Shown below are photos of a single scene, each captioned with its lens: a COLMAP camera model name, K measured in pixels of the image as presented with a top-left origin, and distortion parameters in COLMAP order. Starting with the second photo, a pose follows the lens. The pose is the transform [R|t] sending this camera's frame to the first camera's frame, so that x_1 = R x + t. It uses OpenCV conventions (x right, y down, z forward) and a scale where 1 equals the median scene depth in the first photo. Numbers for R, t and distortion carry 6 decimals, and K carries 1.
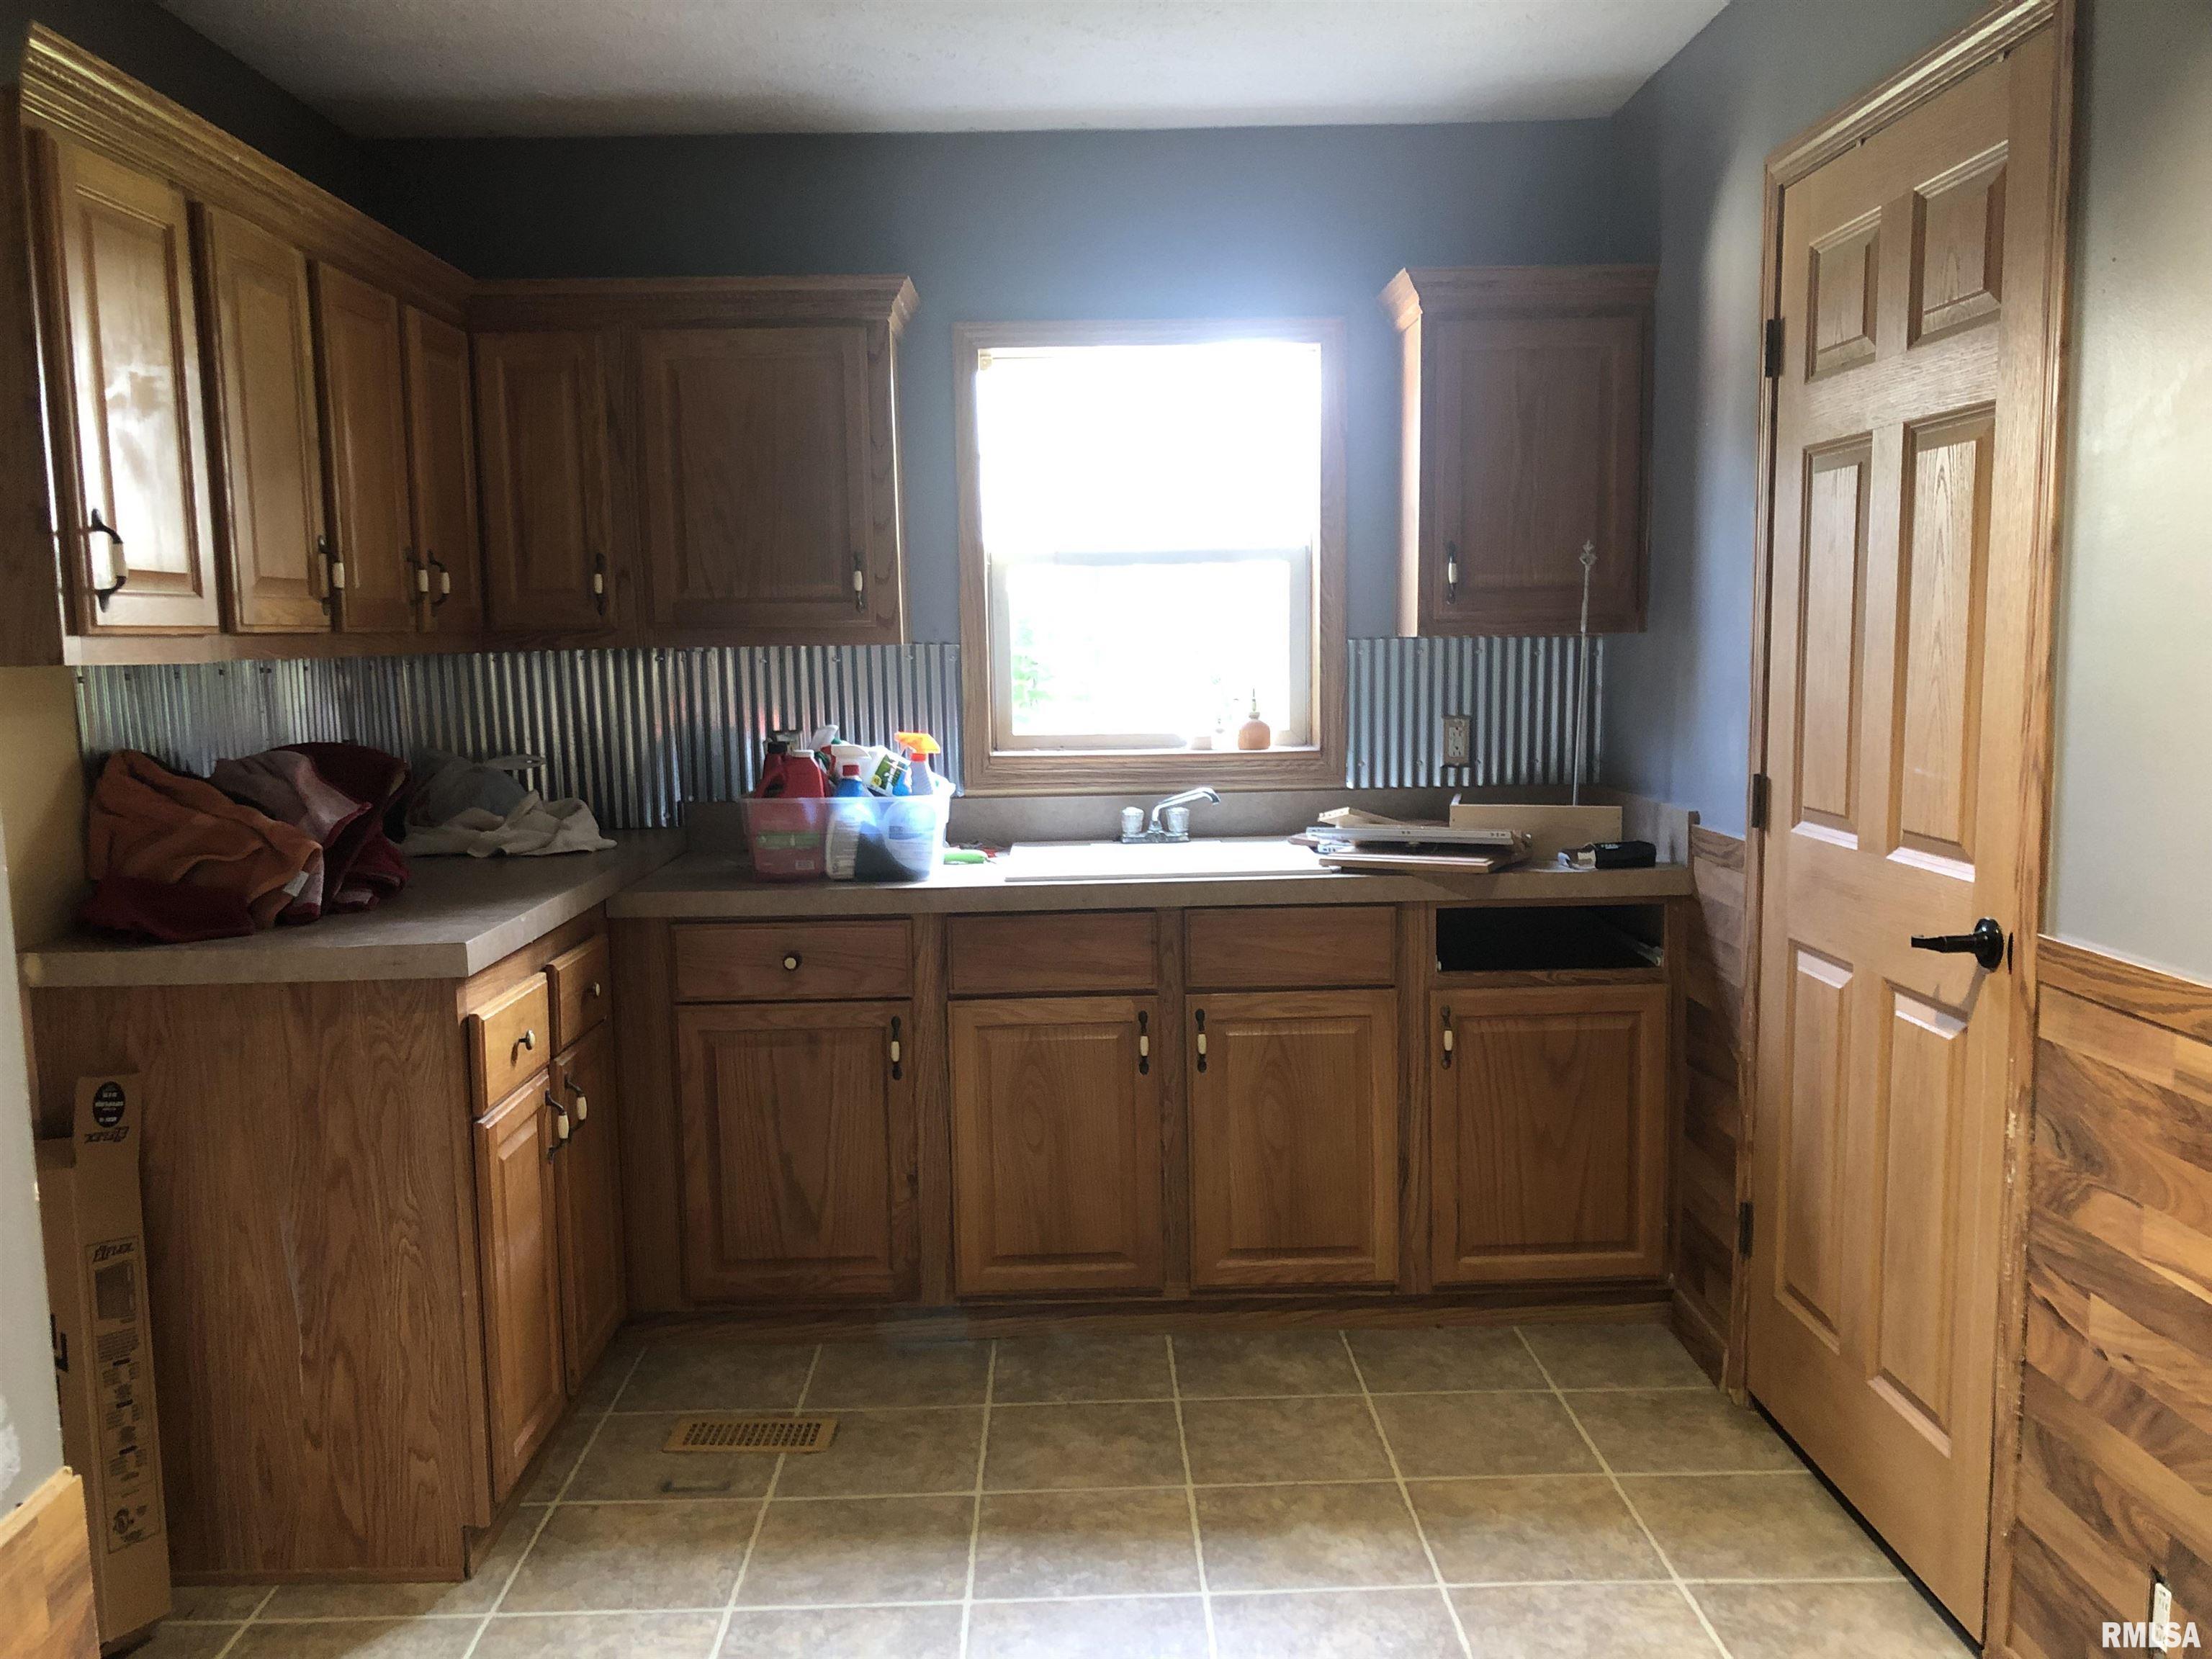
lens RADIAL K [[1813.4, 0, 1055.7], [0, 1813.4, 832.6], [0, 0, 1]] dist [0.049646, -0.067516]
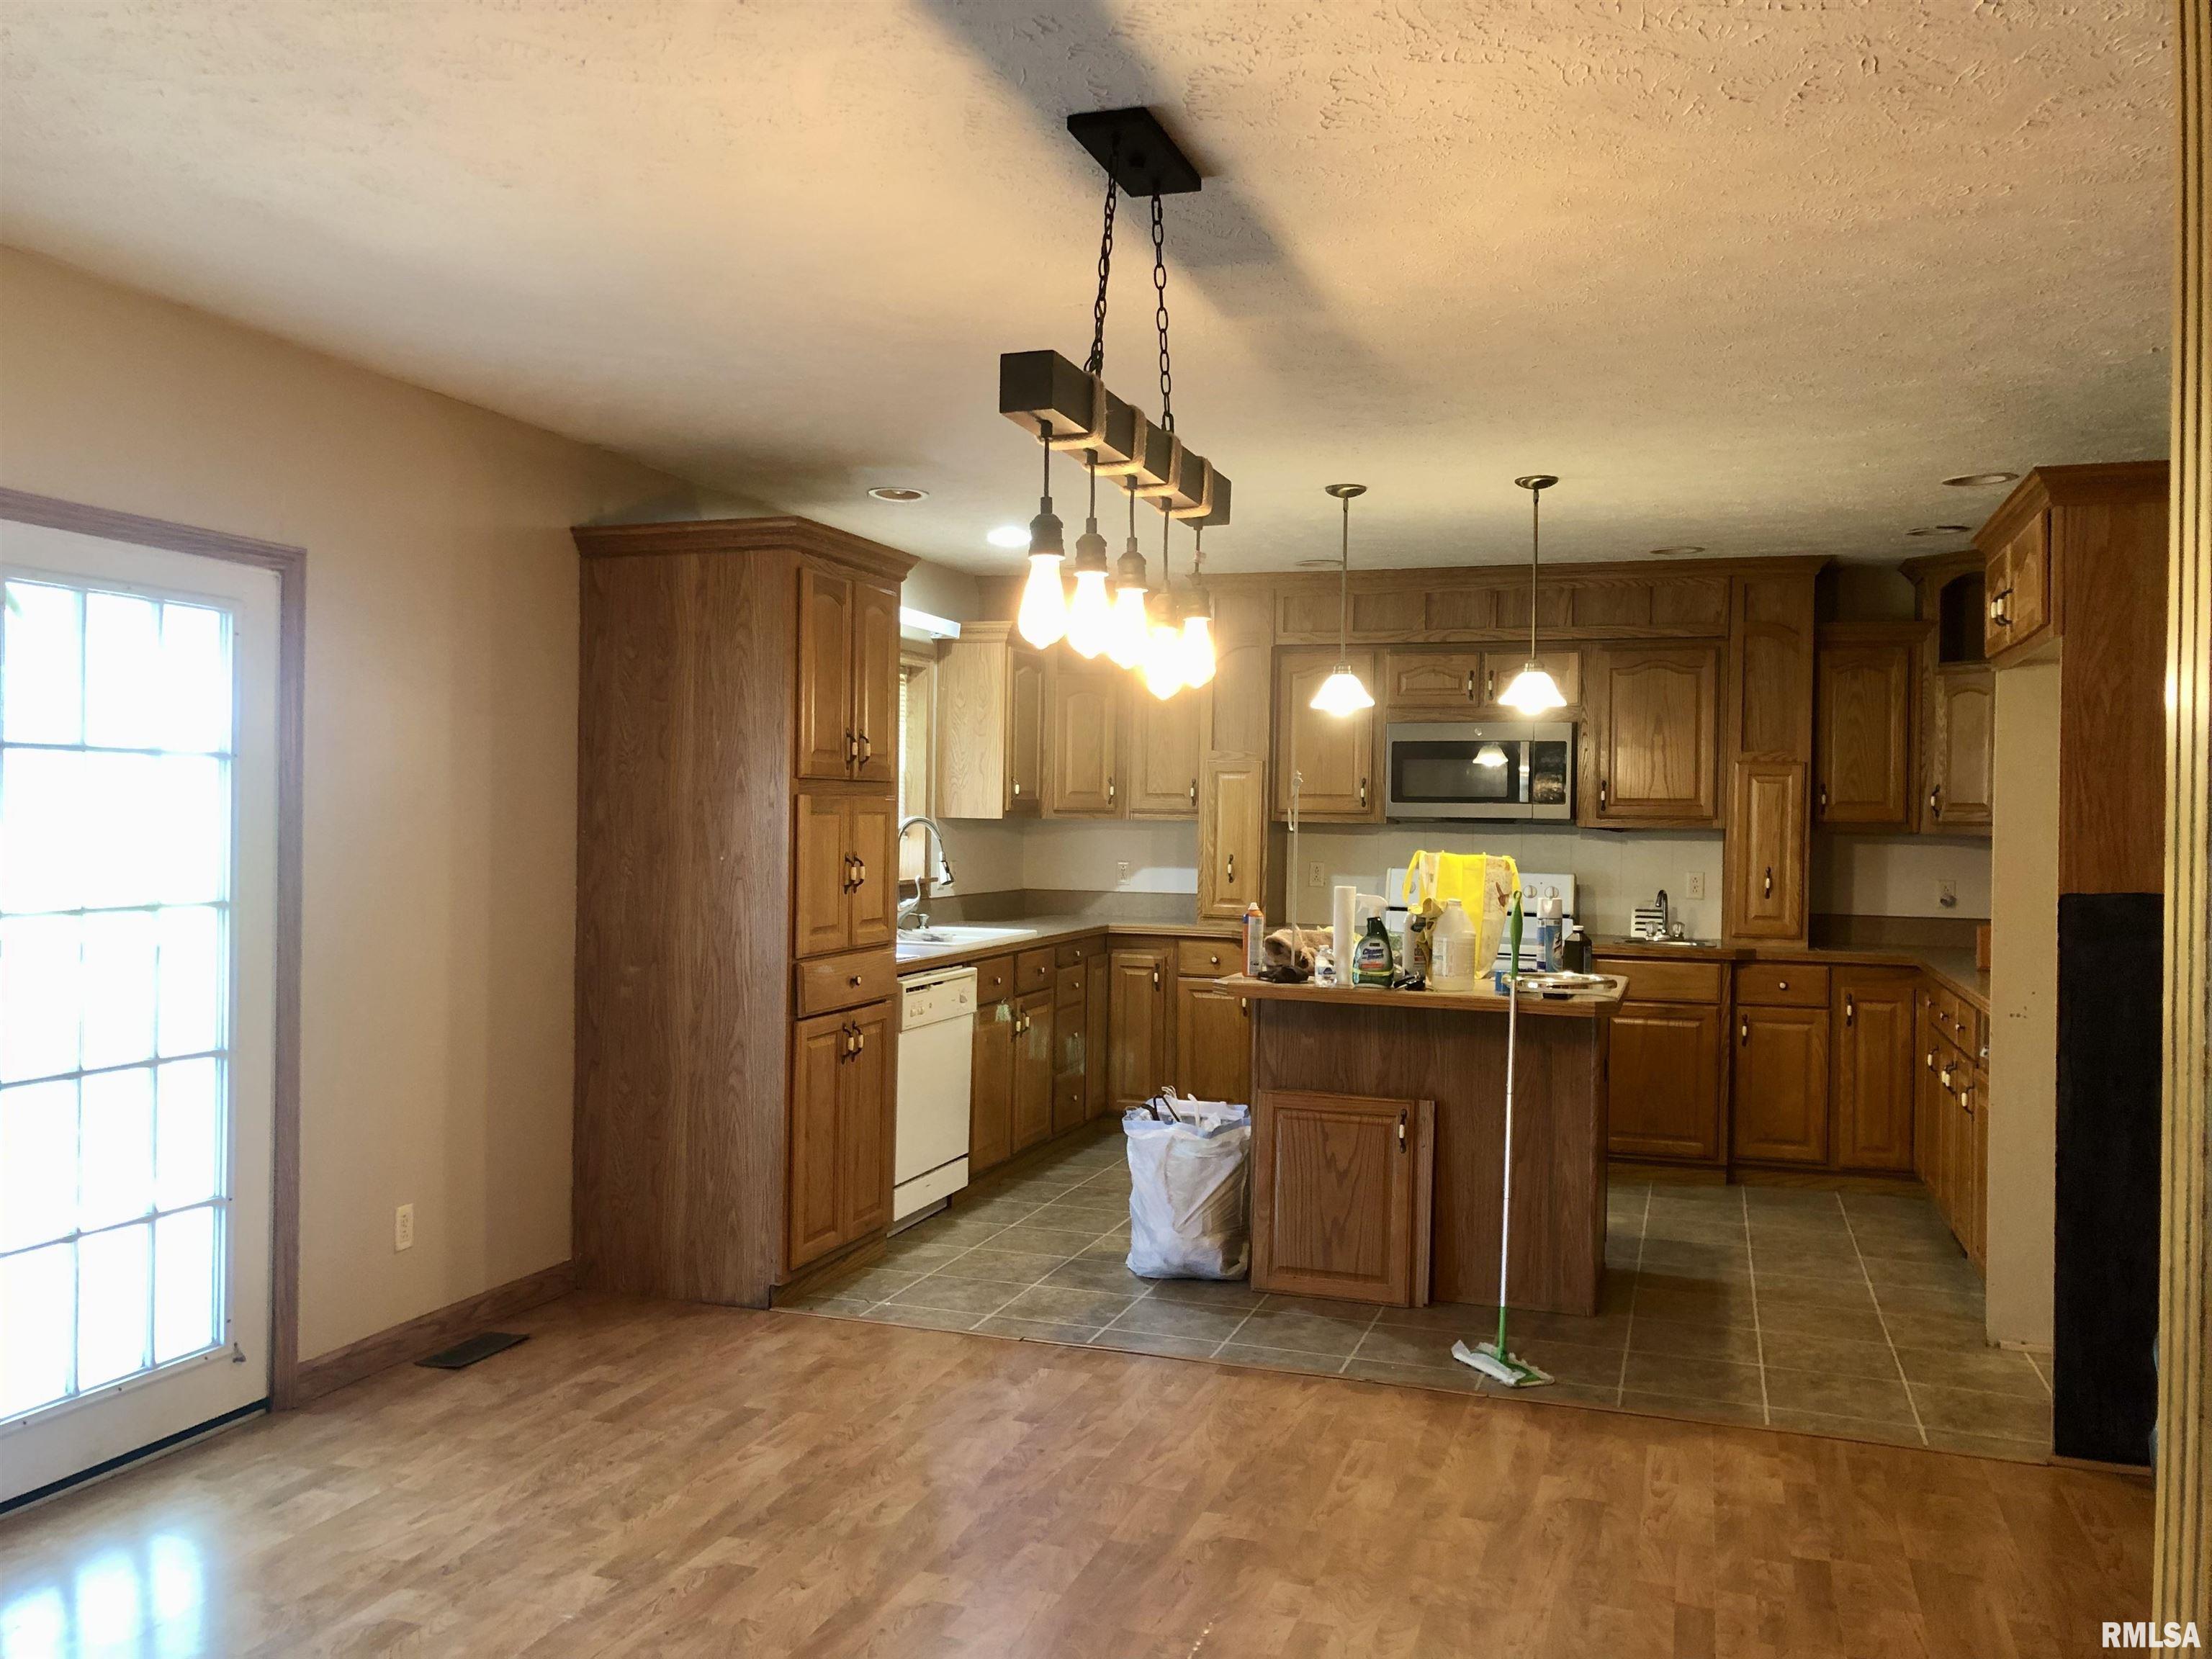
lens RADIAL K [[1813.4, 0, 1072.5], [0, 1813.4, 832.4], [0, 0, 1]] dist [0.049646, -0.067516]
pose [[0.324339, 0.027427, 0.945543, -1.385485], [0.092115, 0.993913, -0.060428, 0.028423], [-0.941445, 0.106698, 0.319838, 0.308840]]
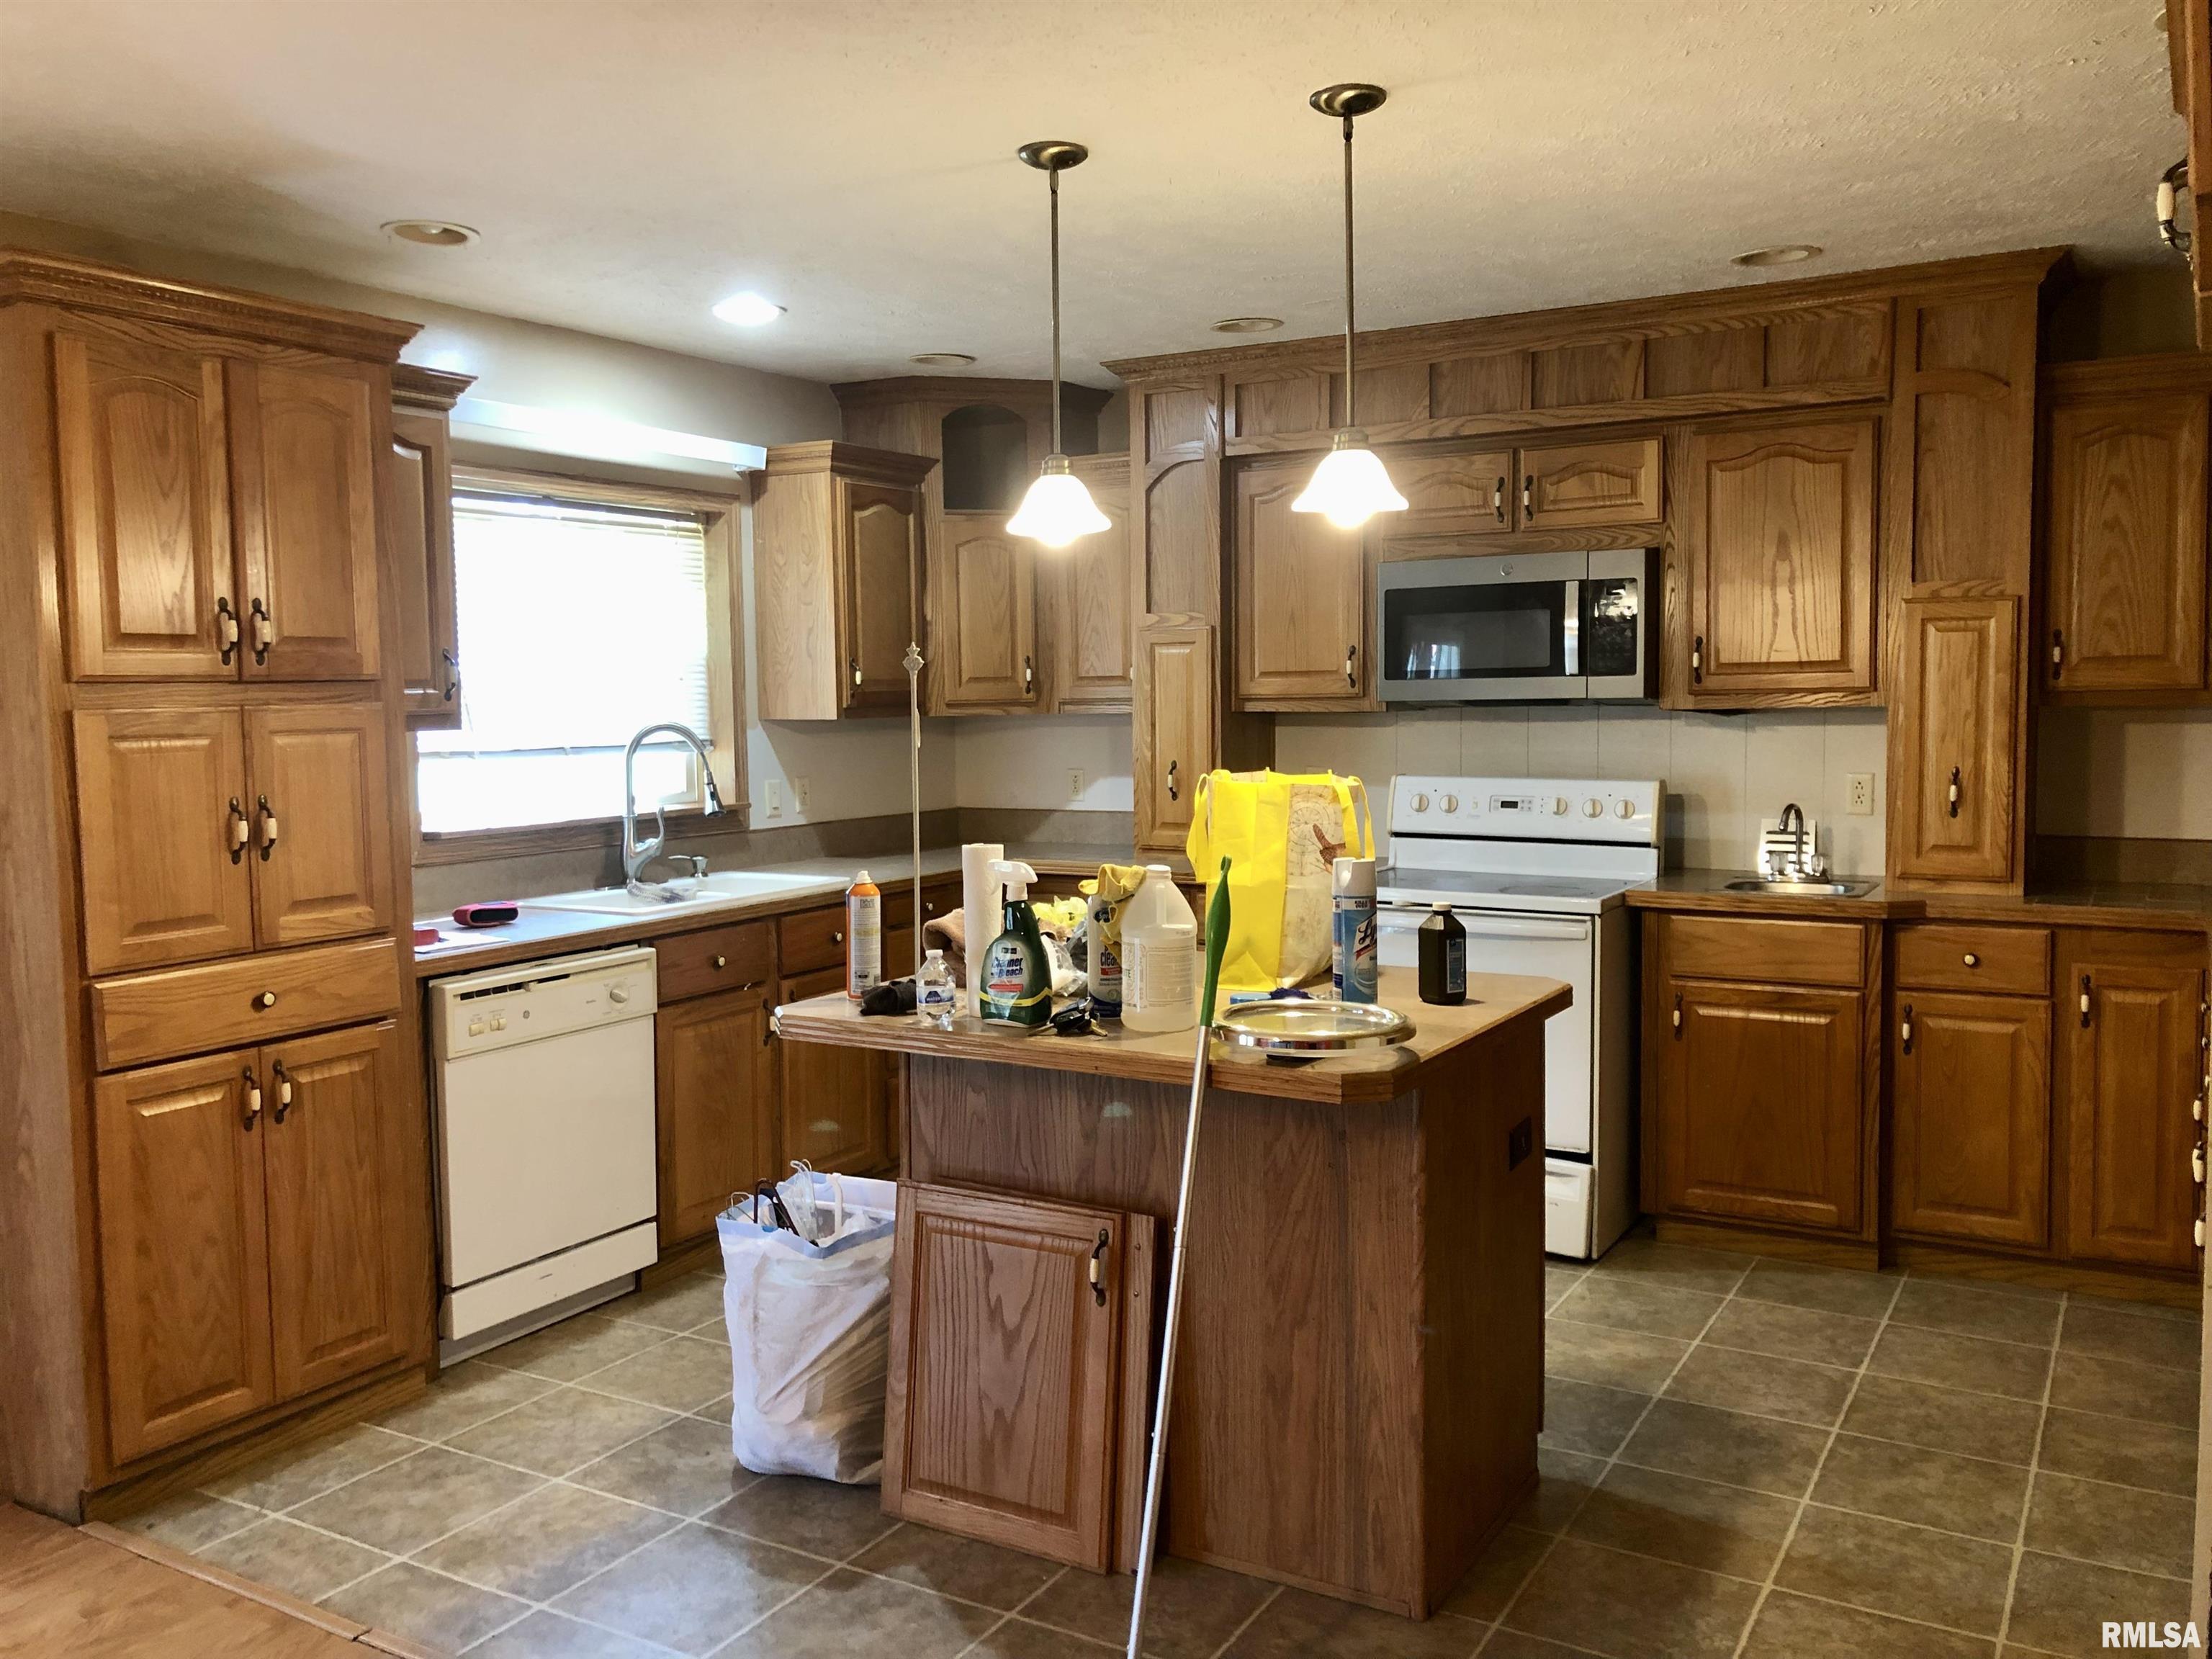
lens RADIAL K [[1813.4, 0, 1083.1], [0, 1813.4, 818.1], [0, 0, 1]] dist [0.049646, -0.067516]
pose [[0.512490, -0.037009, 0.857895, -0.609834], [0.104930, 0.994283, -0.019790, 0.012241], [-0.852258, 0.100161, 0.513444, 0.102639]]
